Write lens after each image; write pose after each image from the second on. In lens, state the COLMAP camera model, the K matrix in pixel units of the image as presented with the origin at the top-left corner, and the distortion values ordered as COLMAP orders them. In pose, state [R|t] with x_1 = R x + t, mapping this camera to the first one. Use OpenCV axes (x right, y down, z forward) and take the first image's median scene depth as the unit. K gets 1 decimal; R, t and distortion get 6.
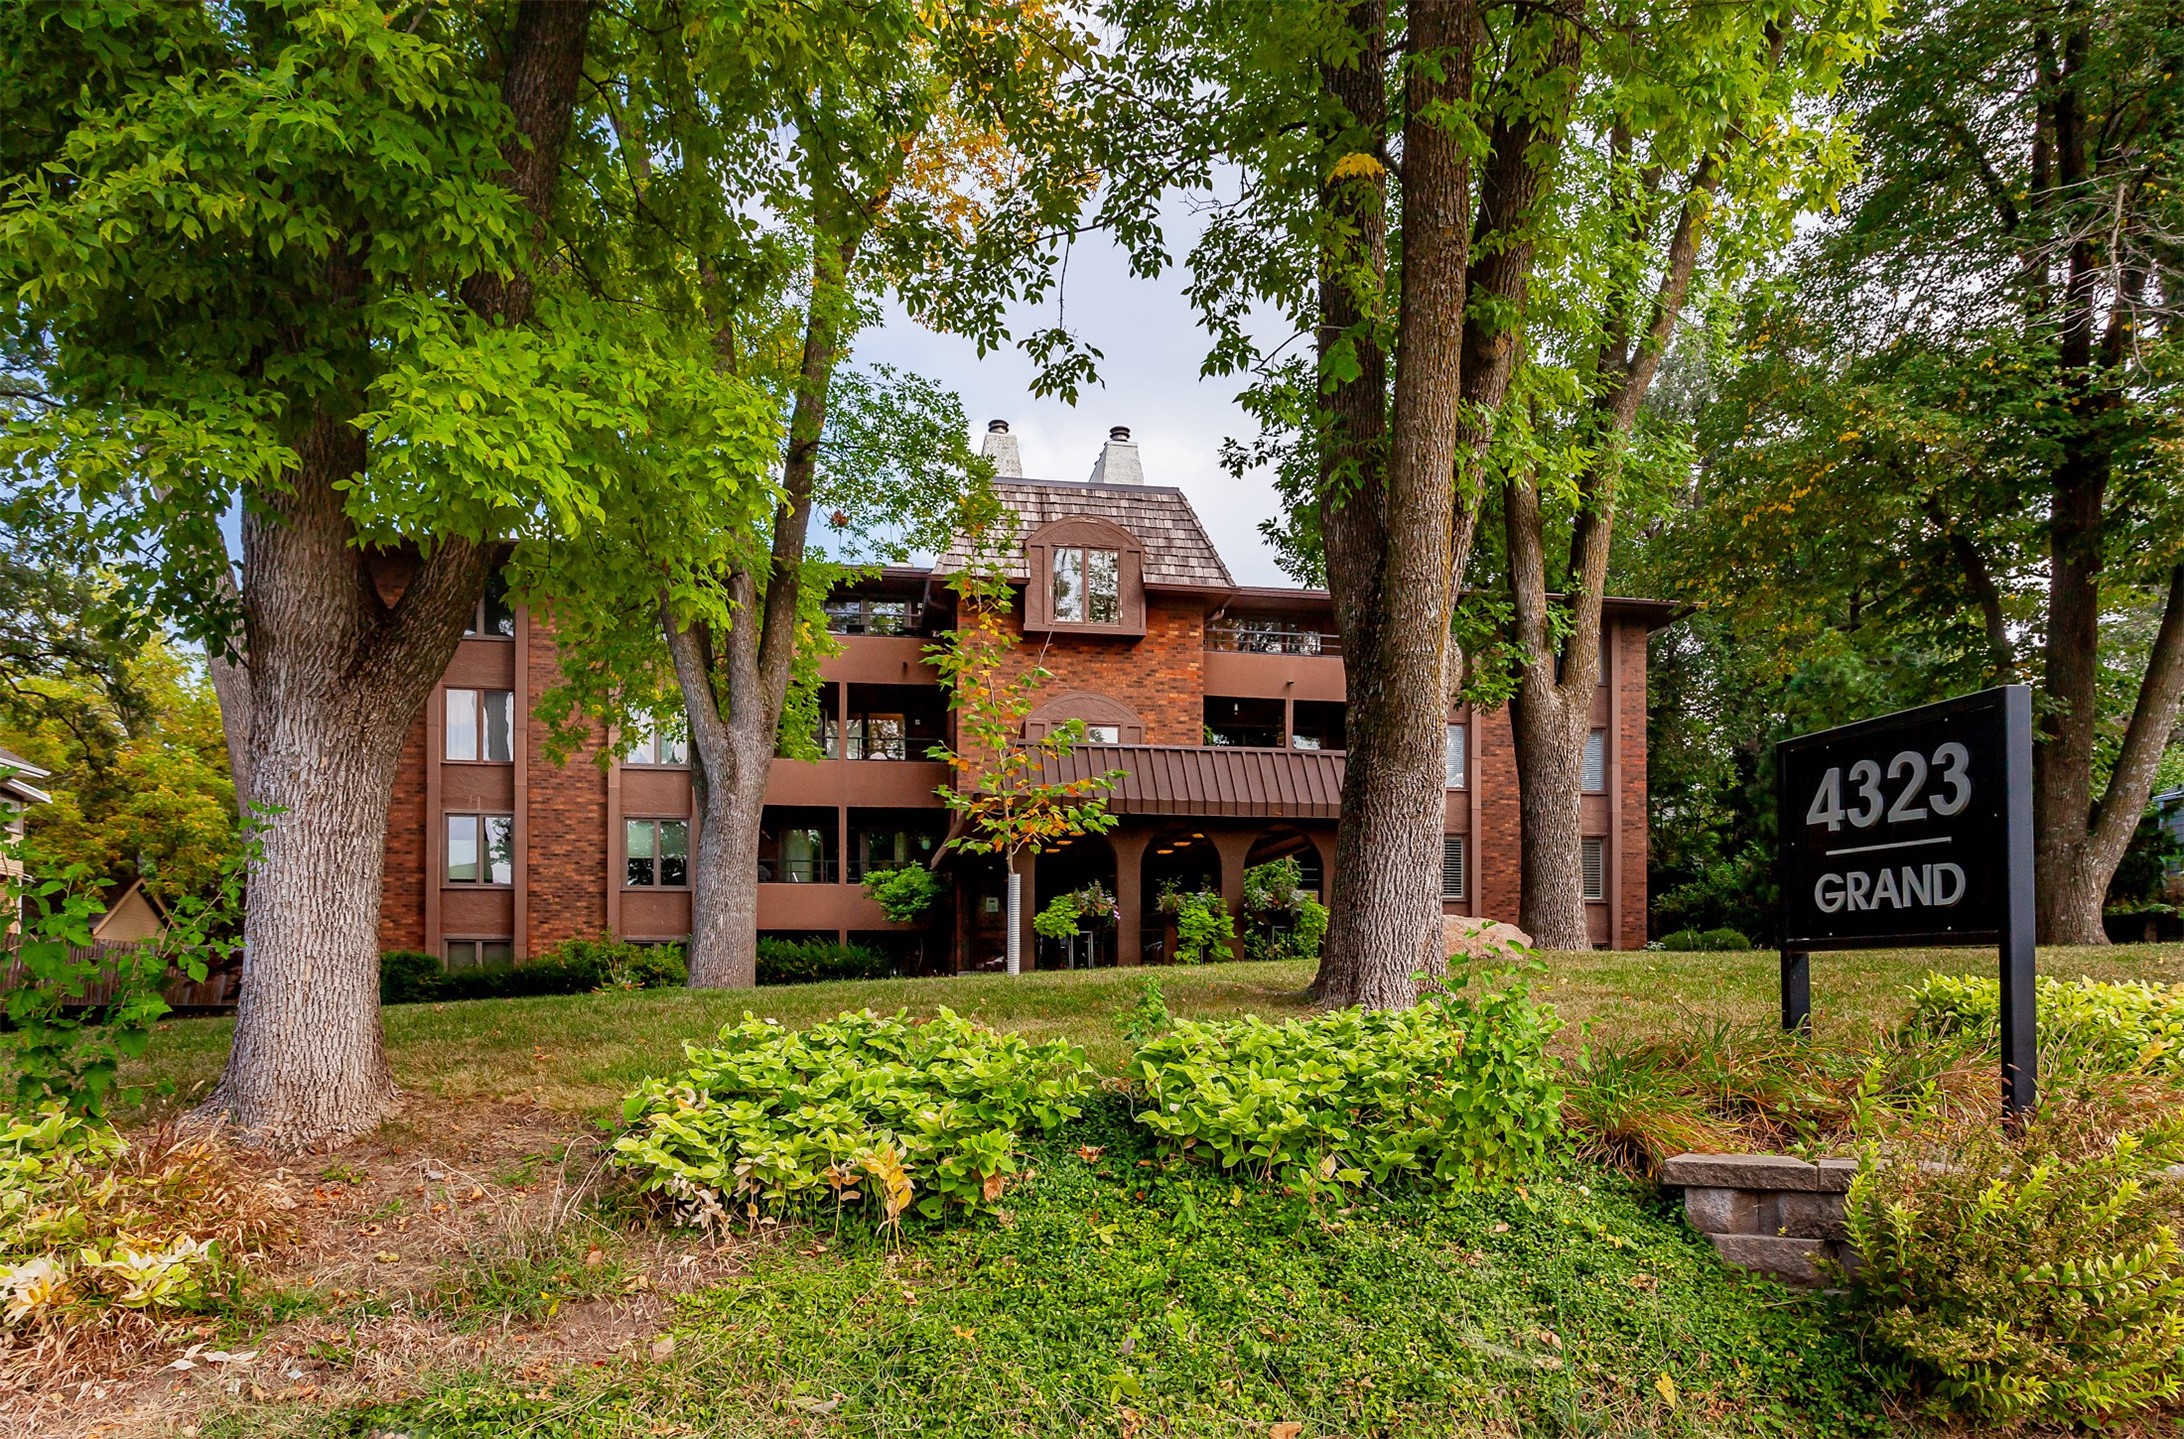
lens RADIAL K [[1457.6, 0, 1094.3], [0, 1457.6, 714.3], [0, 0, 1]] dist [-0.039669, -0.001254]
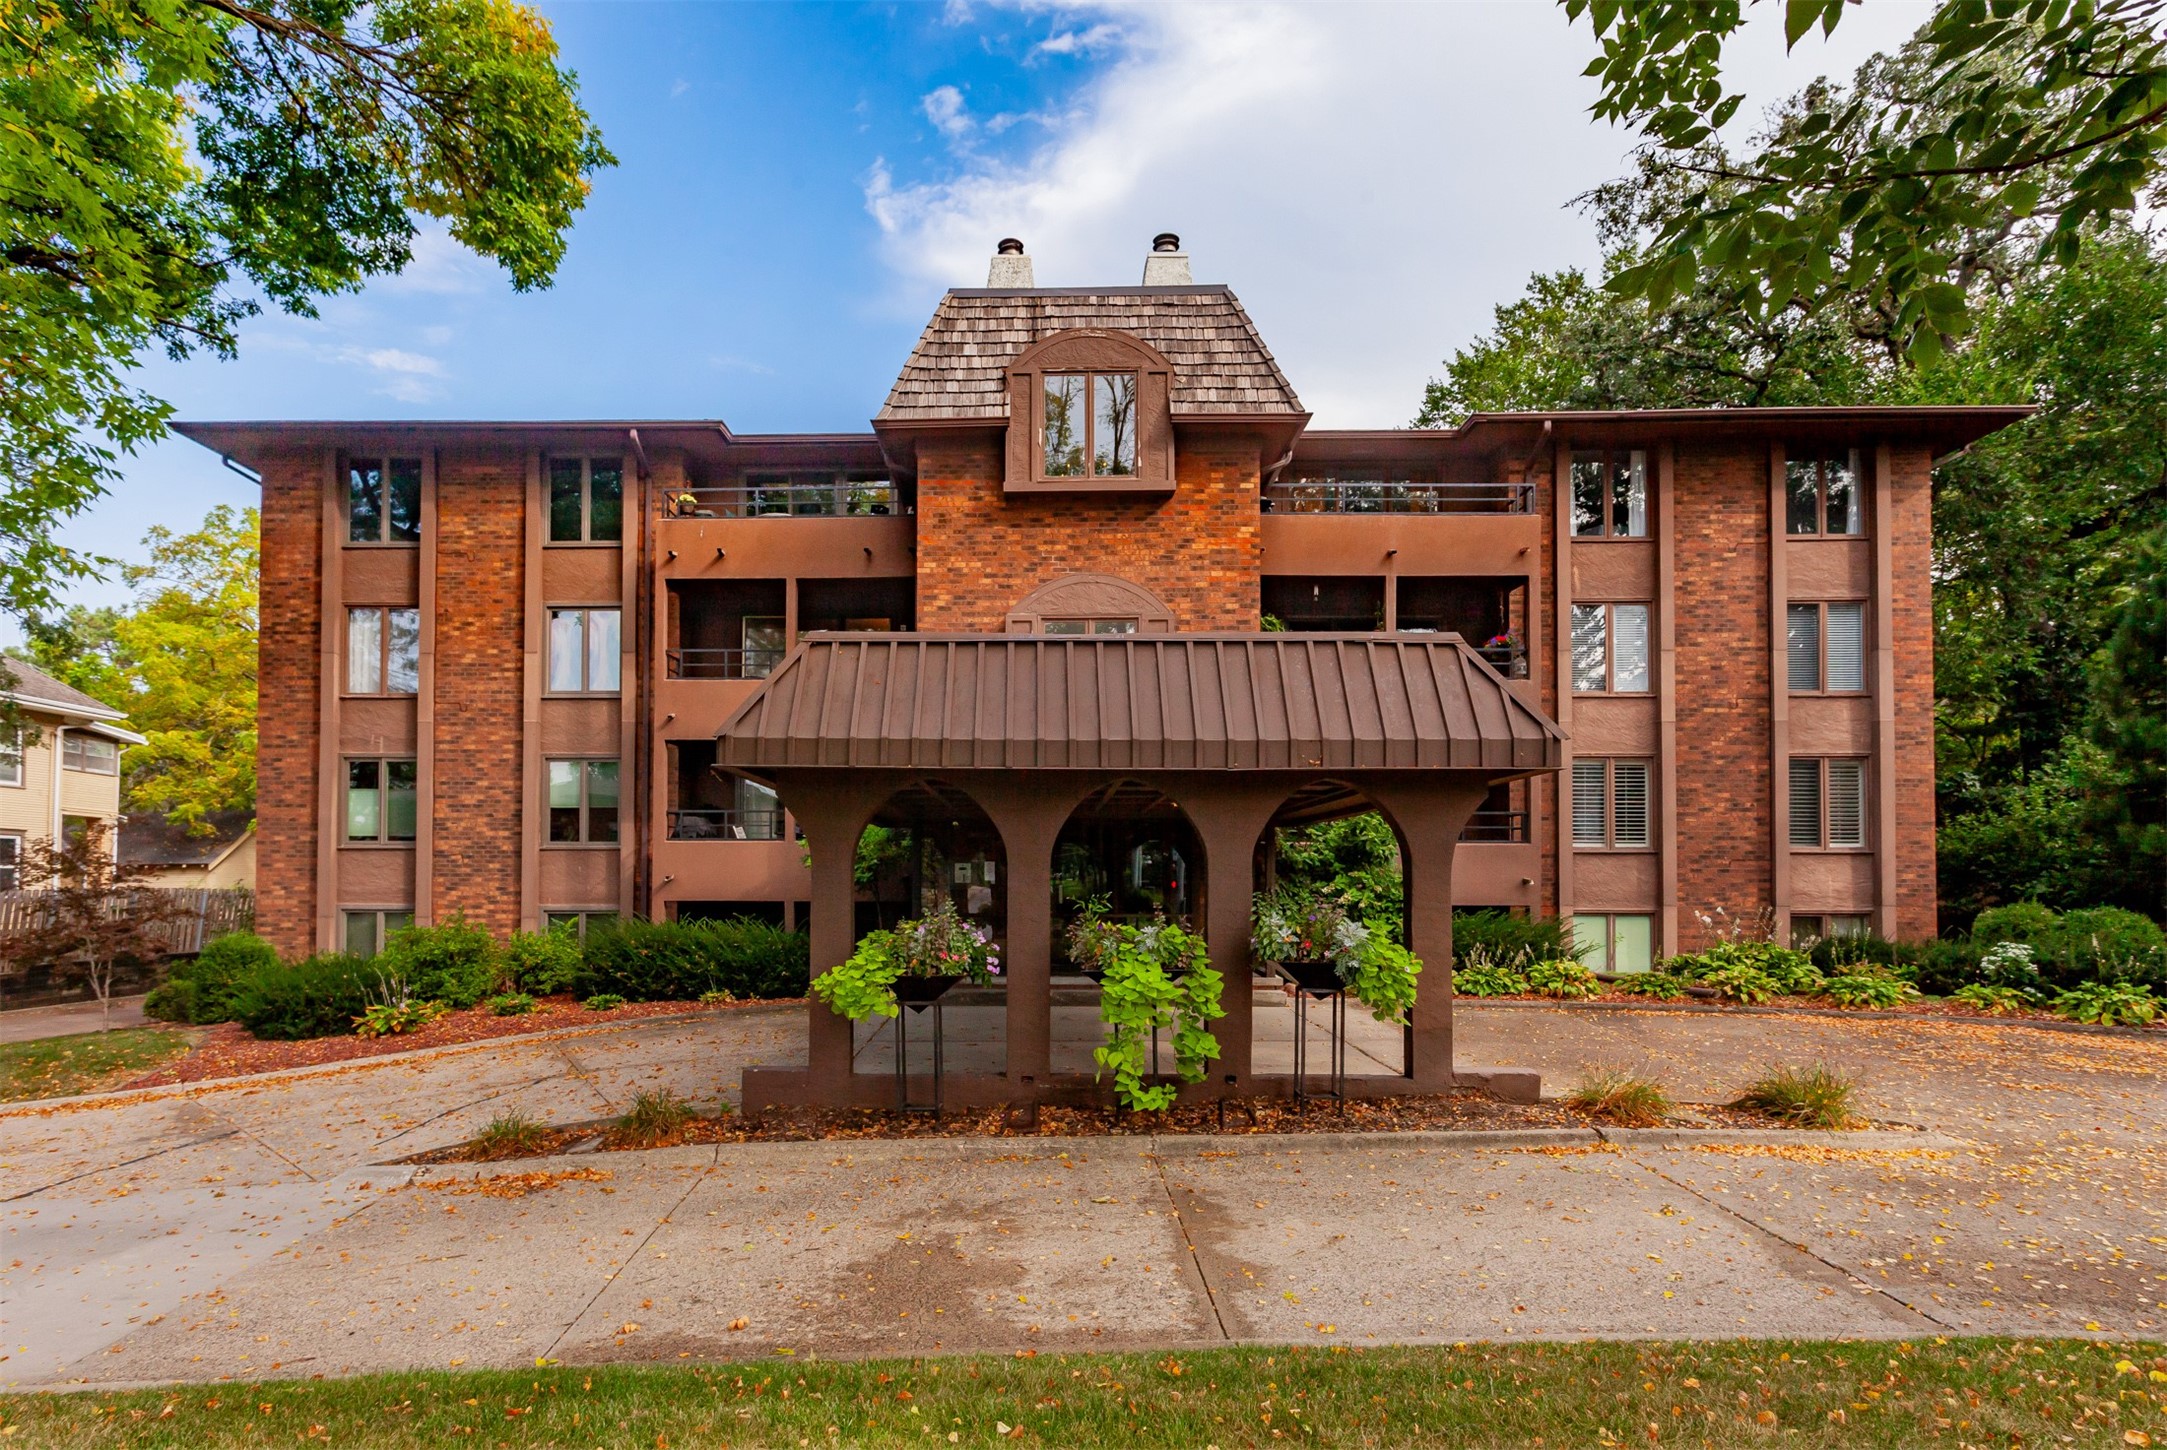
lens RADIAL K [[1152.0, 0, 1076.8], [0, 1152.0, 725.0], [0, 0, 1]] dist [-0.002263, 0.000138]
pose [[0.983929, -0.022304, -0.177159, 0.083253], [0.035704, 0.996706, 0.072813, 0.016888], [0.174952, -0.077968, 0.981485, 0.425851]]
